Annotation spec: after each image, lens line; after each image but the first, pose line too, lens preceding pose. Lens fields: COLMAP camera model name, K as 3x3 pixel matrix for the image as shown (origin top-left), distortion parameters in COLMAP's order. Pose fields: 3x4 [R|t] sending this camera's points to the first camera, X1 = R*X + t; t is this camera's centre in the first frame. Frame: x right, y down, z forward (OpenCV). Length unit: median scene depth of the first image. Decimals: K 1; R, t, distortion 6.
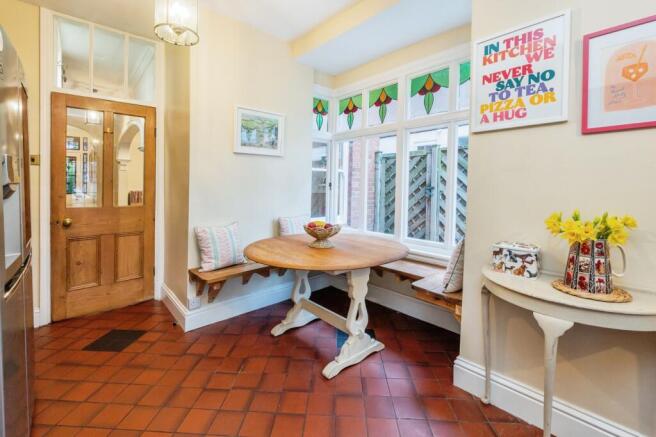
lens RADIAL K [[271.4, 0, 314.3], [0, 271.4, 190.8], [0, 0, 1]] dist [0.000342, 0.000736]
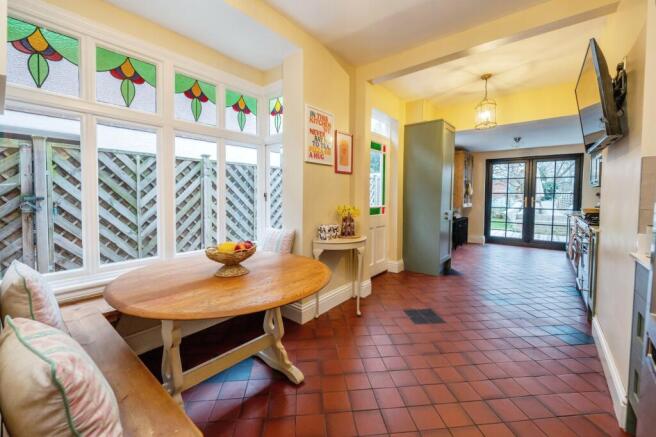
lens RADIAL K [[271.4, 0, 326.7], [0, 271.4, 220.6], [0, 0, 1]] dist [0.000342, 0.000736]
pose [[-0.152751, -0.098439, 0.983350, -0.918645], [0.019975, 0.994516, 0.102660, -0.027705], [-0.988063, 0.035324, -0.149947, 0.996332]]
